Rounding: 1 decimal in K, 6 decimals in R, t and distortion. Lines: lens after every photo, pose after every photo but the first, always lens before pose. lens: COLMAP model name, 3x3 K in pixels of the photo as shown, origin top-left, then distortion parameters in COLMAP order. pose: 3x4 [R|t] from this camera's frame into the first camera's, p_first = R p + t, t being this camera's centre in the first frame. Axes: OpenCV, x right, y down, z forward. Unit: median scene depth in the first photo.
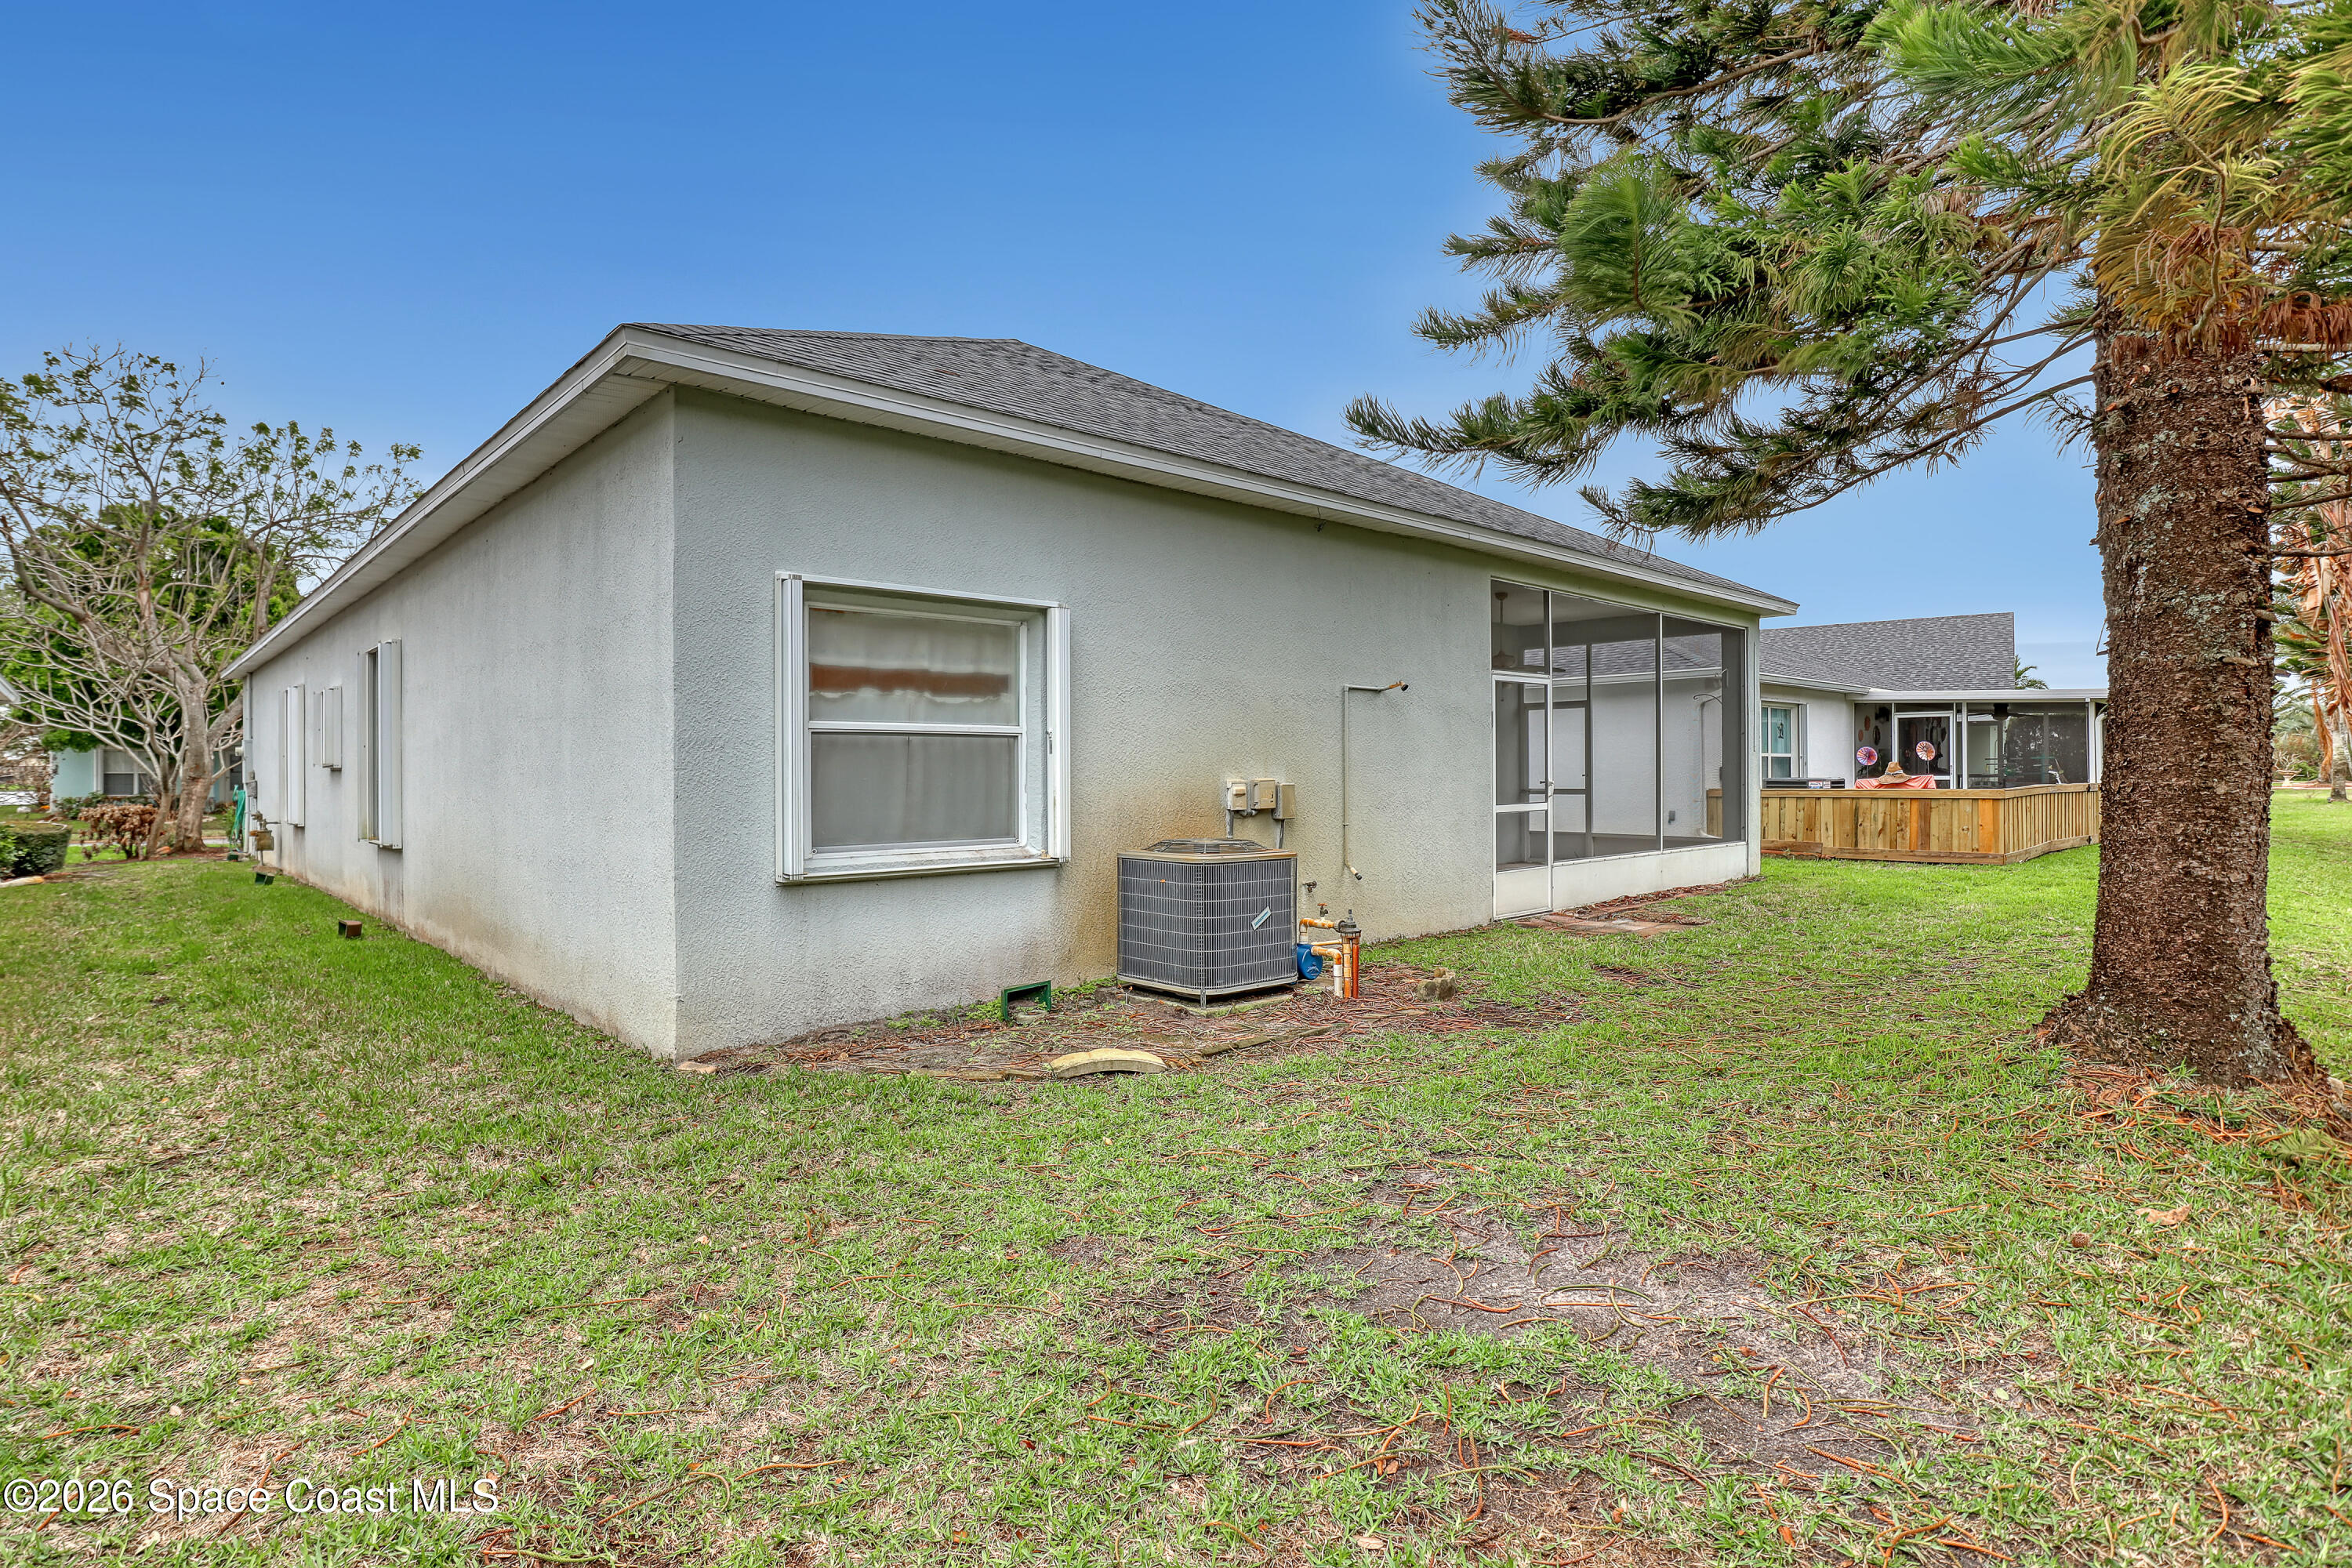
lens RADIAL K [[1228.1, 0, 1180.1], [0, 1228.1, 779.8], [0, 0, 1]] dist [-0.036783, 0.008874]
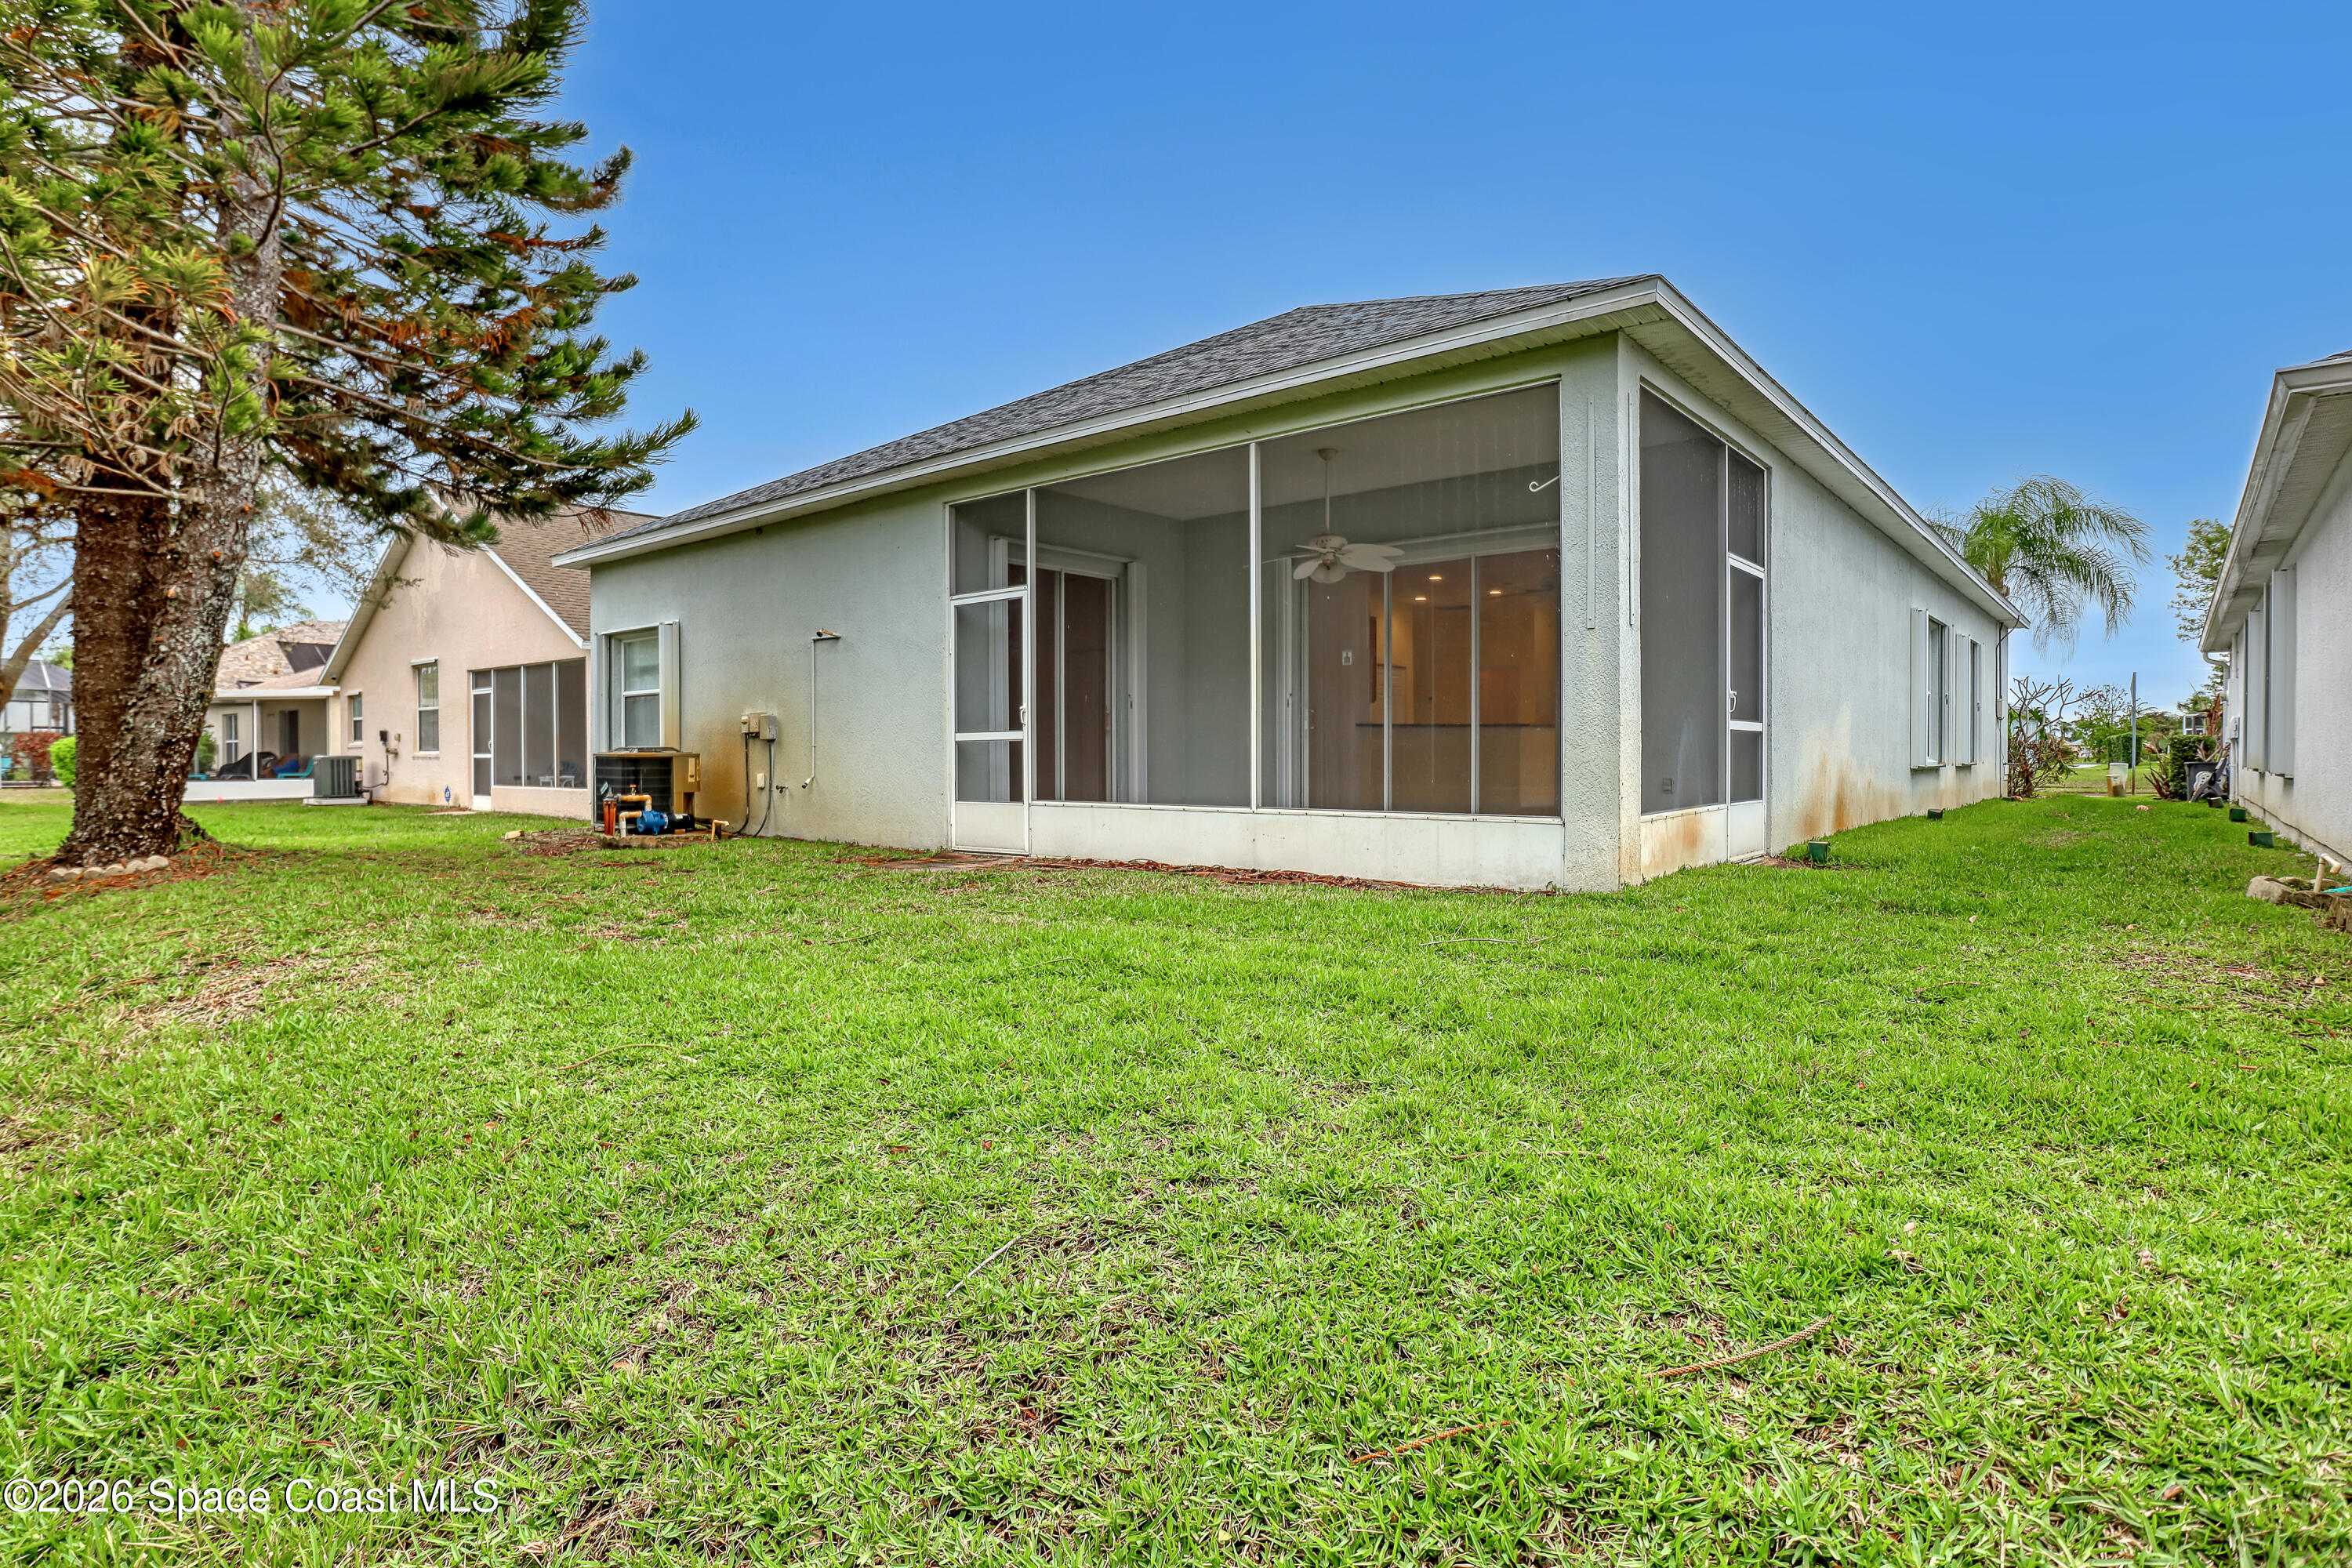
lens RADIAL K [[1228.1, 0, 1176.5], [0, 1228.1, 771.5], [0, 0, 1]] dist [-0.036783, 0.008874]
pose [[0.096049, 0.029004, -0.994954, 1.254882], [0.006222, 0.999538, 0.029738, 0.023391], [0.995357, -0.009047, 0.095824, 1.081933]]
